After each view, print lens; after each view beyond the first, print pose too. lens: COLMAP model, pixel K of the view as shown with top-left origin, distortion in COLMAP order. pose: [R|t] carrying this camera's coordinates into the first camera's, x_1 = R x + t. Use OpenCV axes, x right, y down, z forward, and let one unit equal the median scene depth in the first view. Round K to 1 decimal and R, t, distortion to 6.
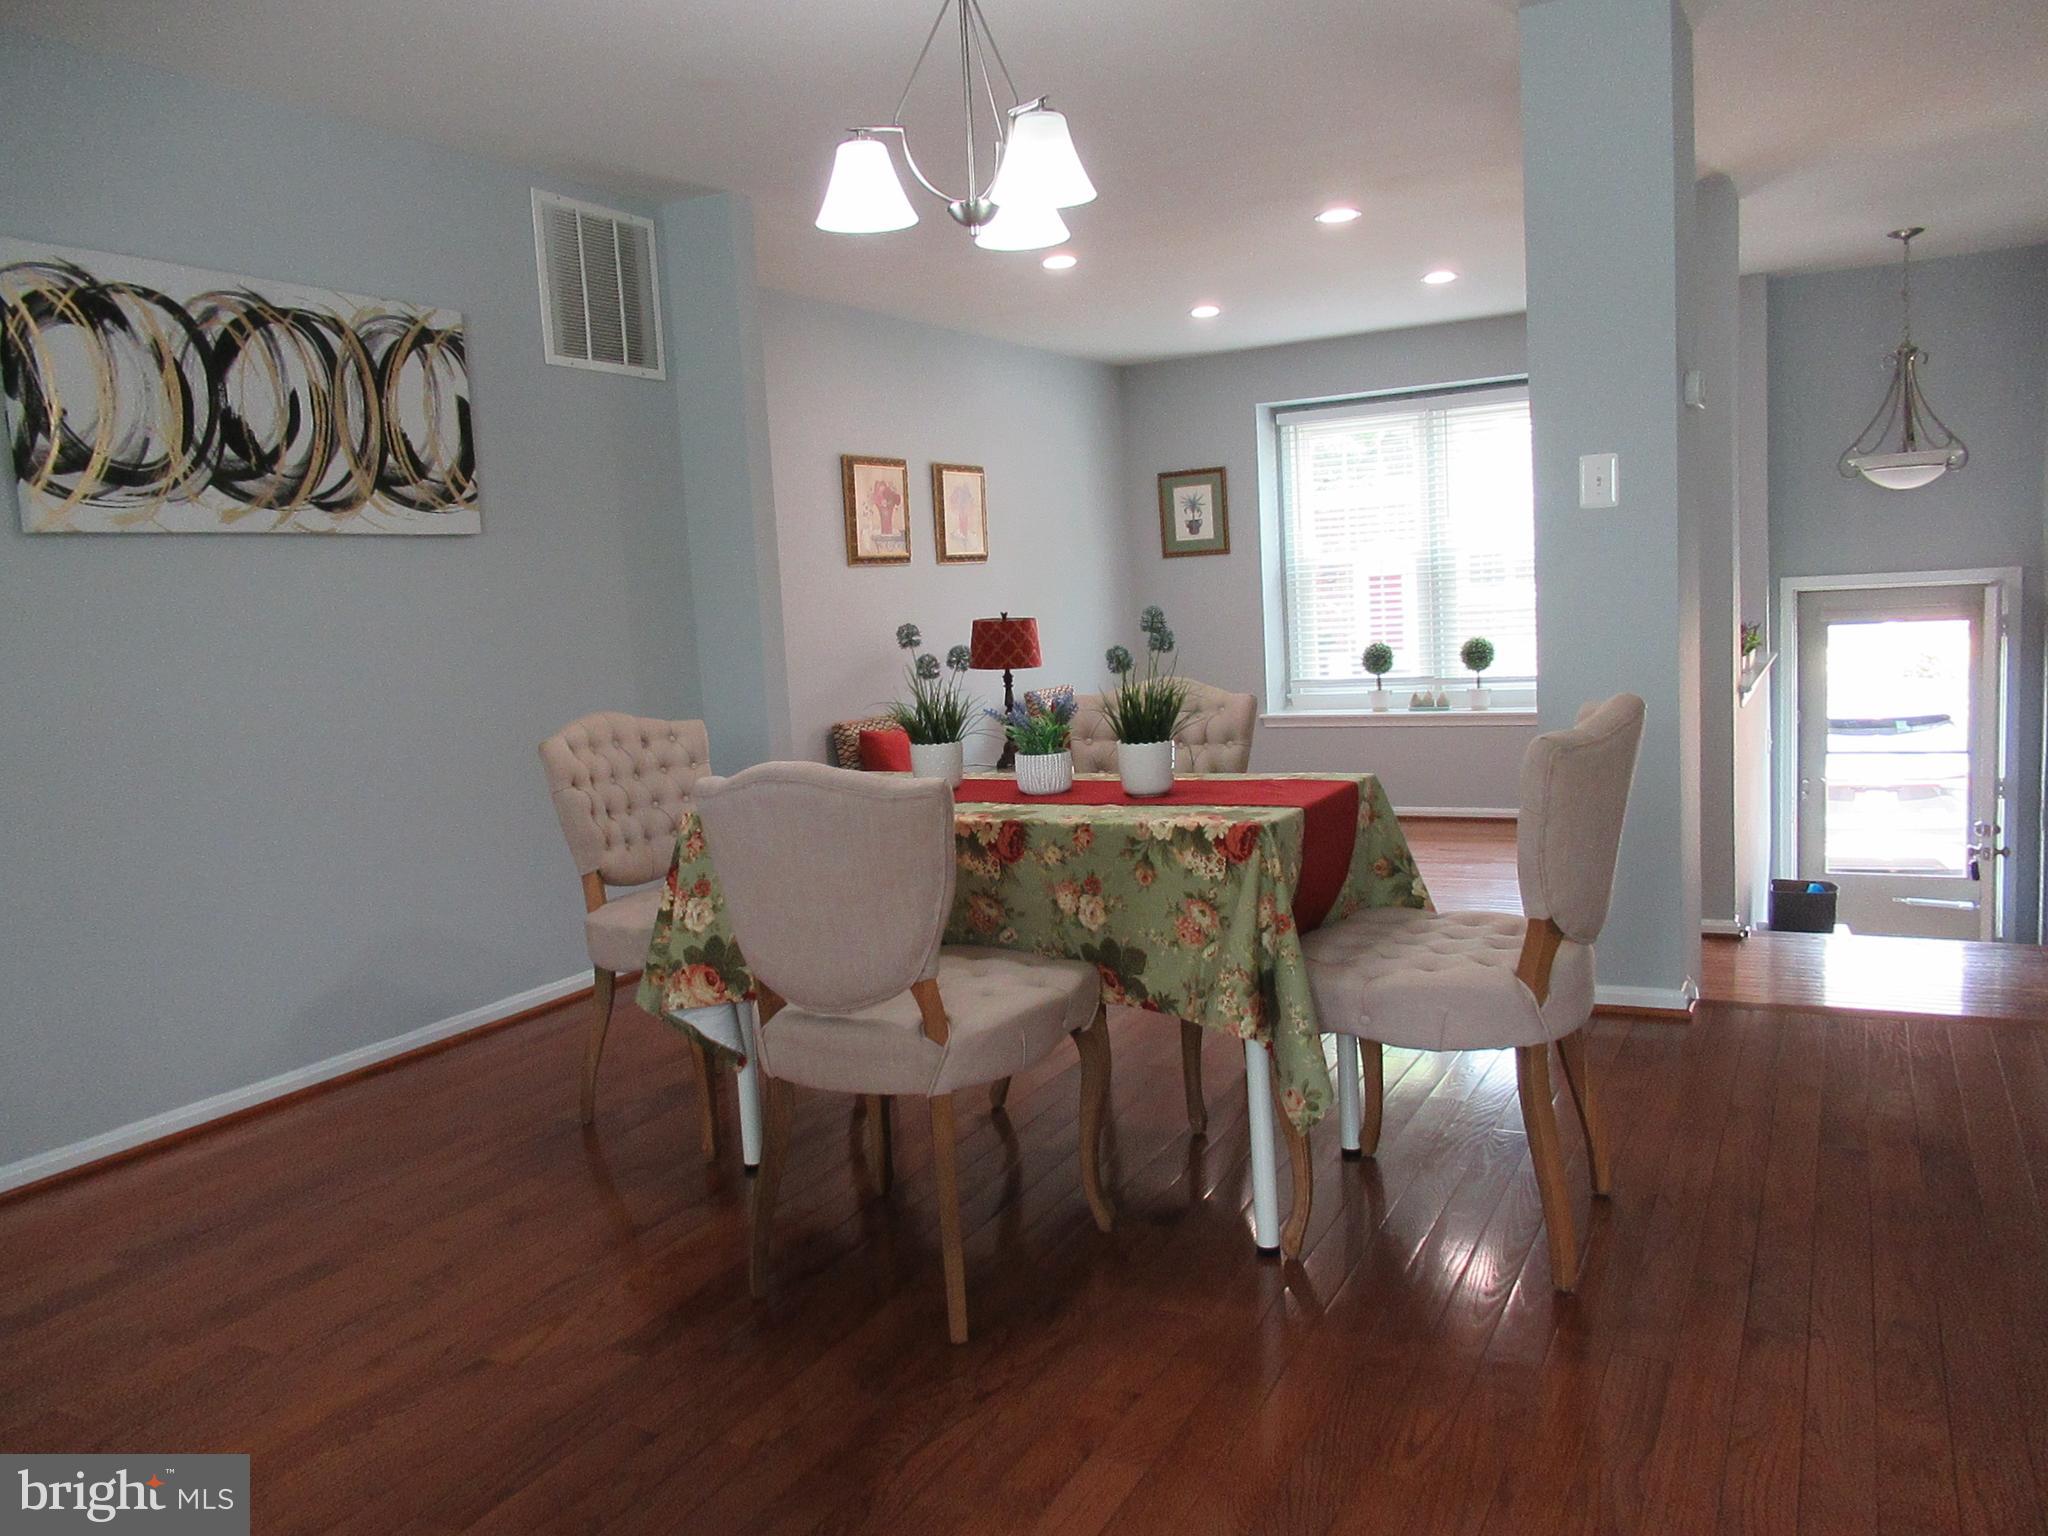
lens RADIAL K [[1516.5, 0, 1022.7], [0, 1516.5, 778.4], [0, 0, 1]] dist [-0.003689, -0.005111]
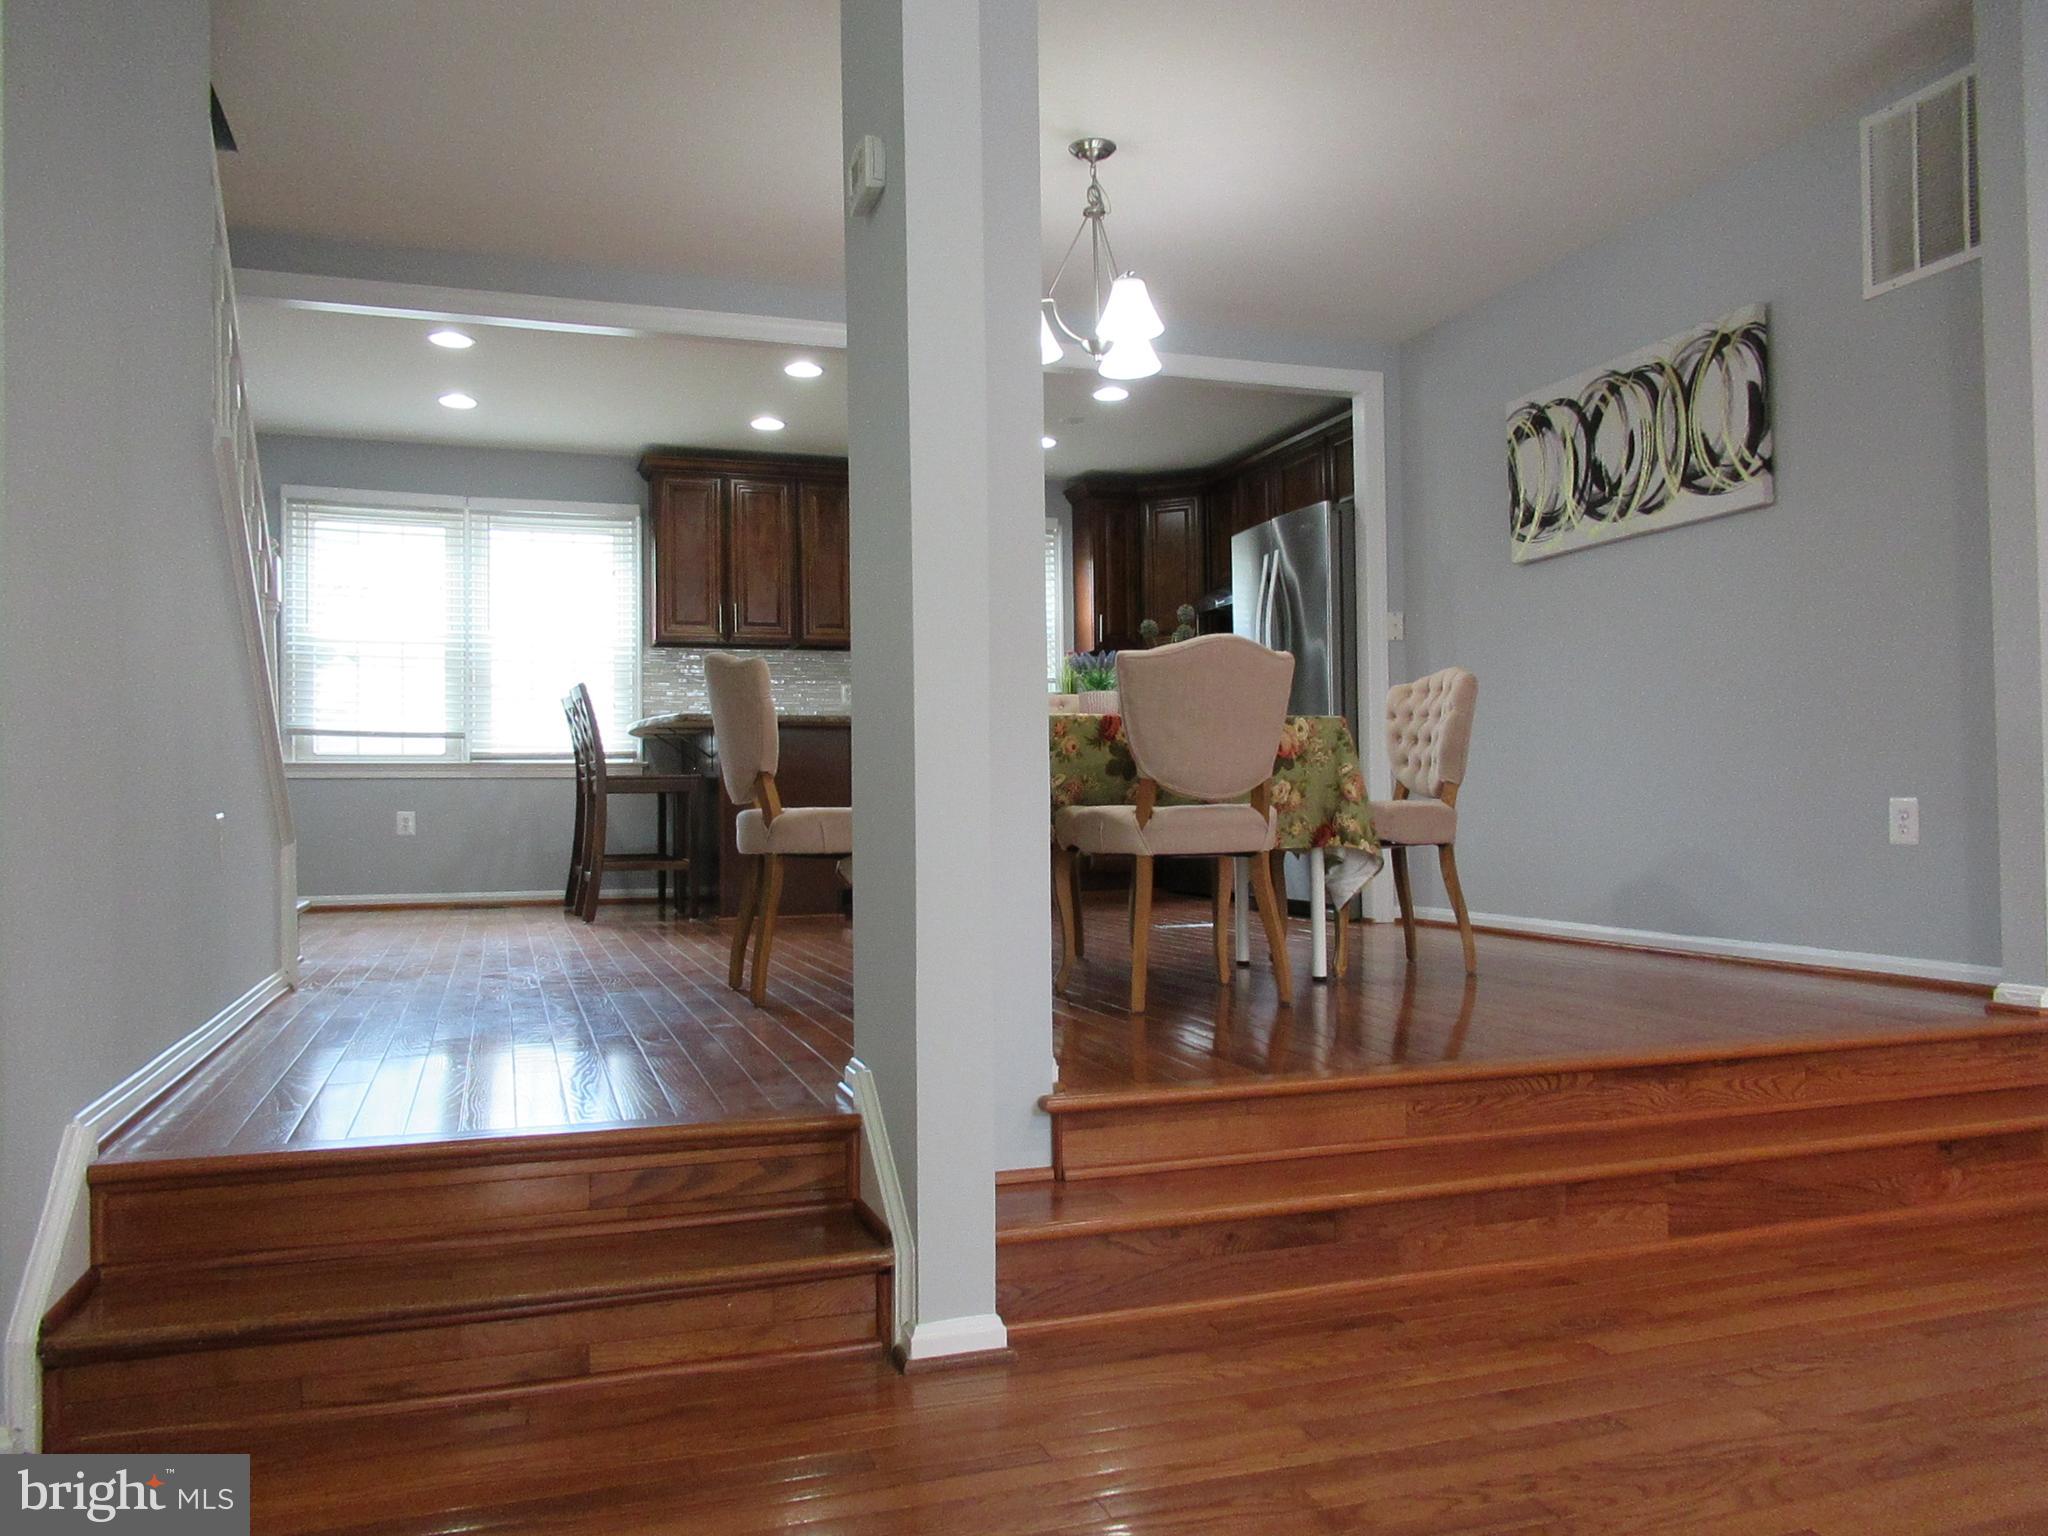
lens RADIAL K [[1516.5, 0, 1022.7], [0, 1516.5, 778.4], [0, 0, 1]] dist [-0.003689, -0.005111]
pose [[-0.664943, 0.056259, -0.744772, 0.910895], [-0.035823, 0.993609, 0.107040, -0.071500], [0.746034, 0.097855, -0.658678, 1.516373]]
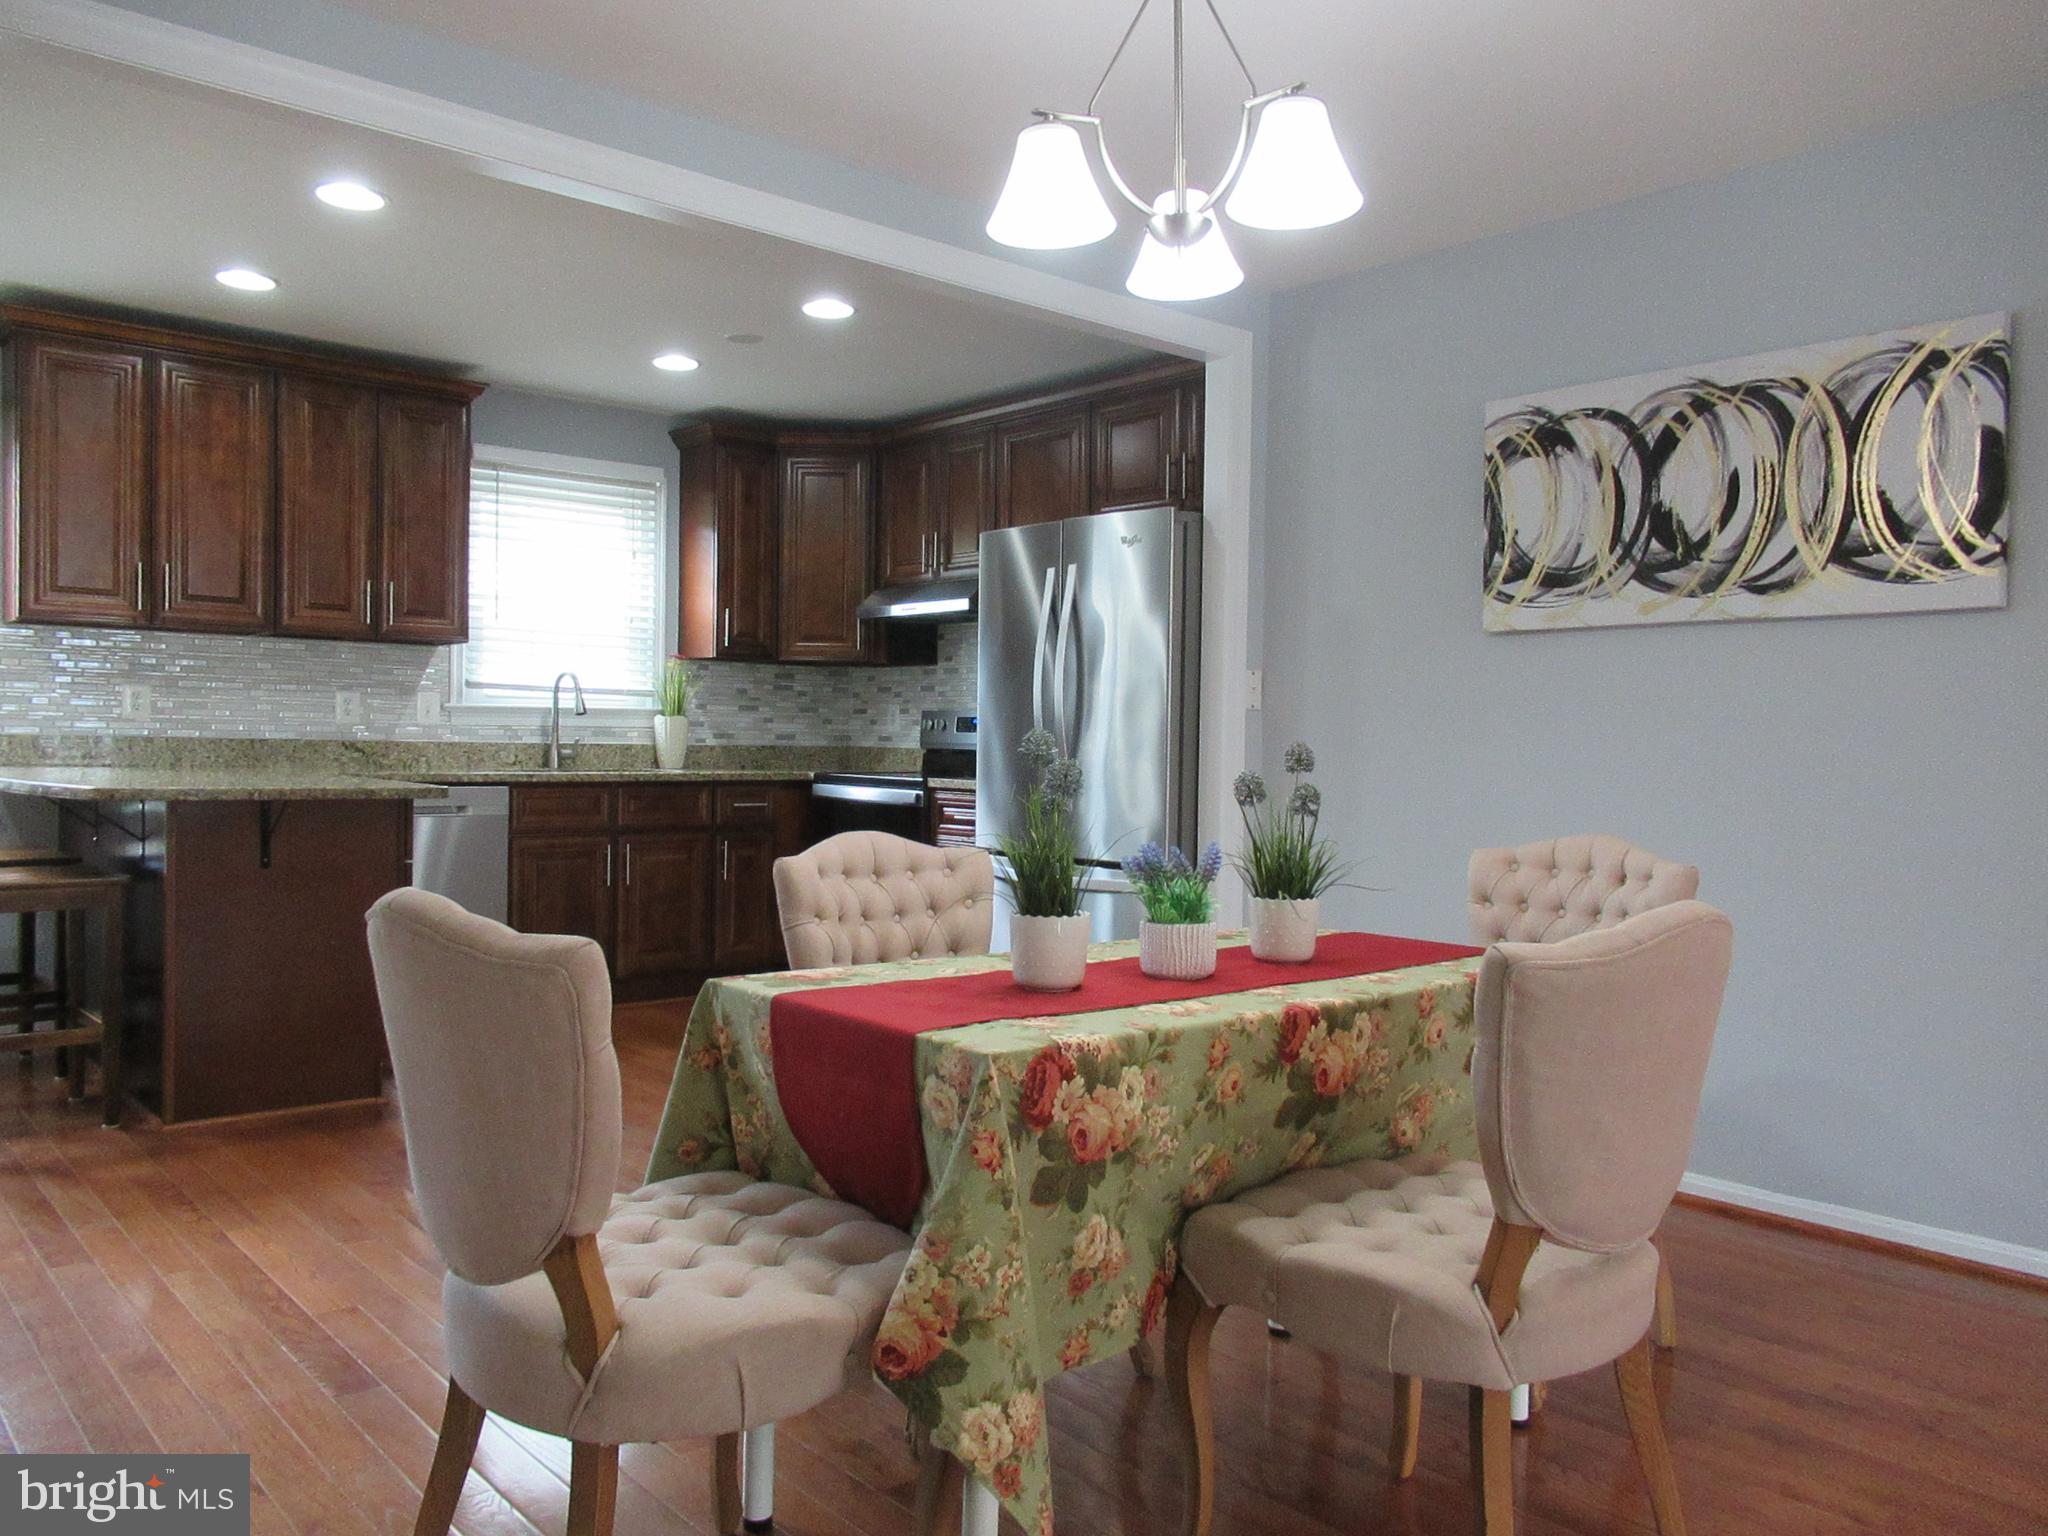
lens RADIAL K [[1514.1, 0, 1024.0], [0, 1514.1, 768.0], [0, 0, 1]] dist [0.004498, 0.000302]
pose [[-0.336157, 0.071482, -0.939089, 0.568969], [-0.109209, 0.987431, 0.114254, -0.131877], [0.935453, 0.140964, -0.324126, 0.916403]]
